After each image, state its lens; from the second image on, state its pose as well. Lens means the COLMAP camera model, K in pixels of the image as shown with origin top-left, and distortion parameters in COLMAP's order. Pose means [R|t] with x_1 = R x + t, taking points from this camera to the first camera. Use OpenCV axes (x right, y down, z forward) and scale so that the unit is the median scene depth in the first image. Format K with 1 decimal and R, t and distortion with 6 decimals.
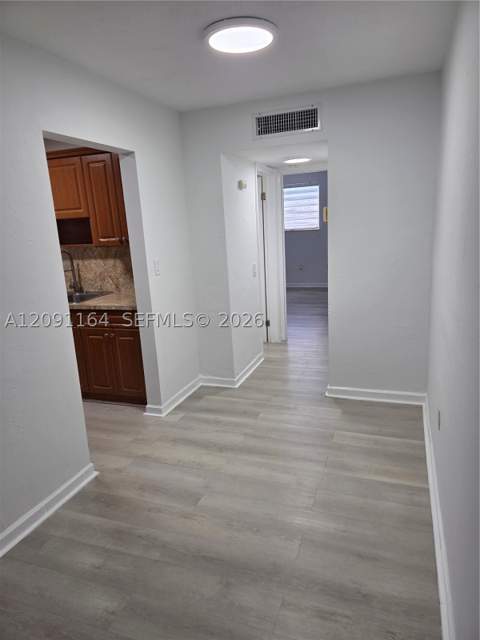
lens RADIAL K [[431.0, 0, 255.2], [0, 431.0, 325.8], [0, 0, 1]] dist [0.024042, -0.017268]
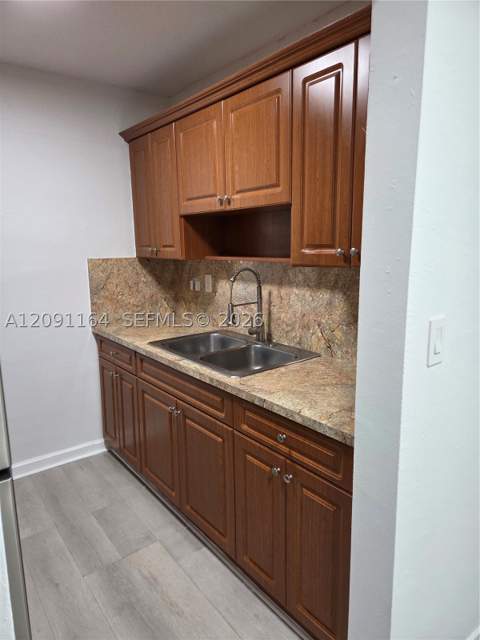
lens RADIAL K [[431.0, 0, 241.7], [0, 431.0, 318.9], [0, 0, 1]] dist [0.024042, -0.017268]
pose [[0.837678, 0.134849, -0.529256, -0.145517], [-0.161672, 0.986835, -0.004450, -0.103694], [0.521688, 0.089293, 0.848451, 0.526303]]
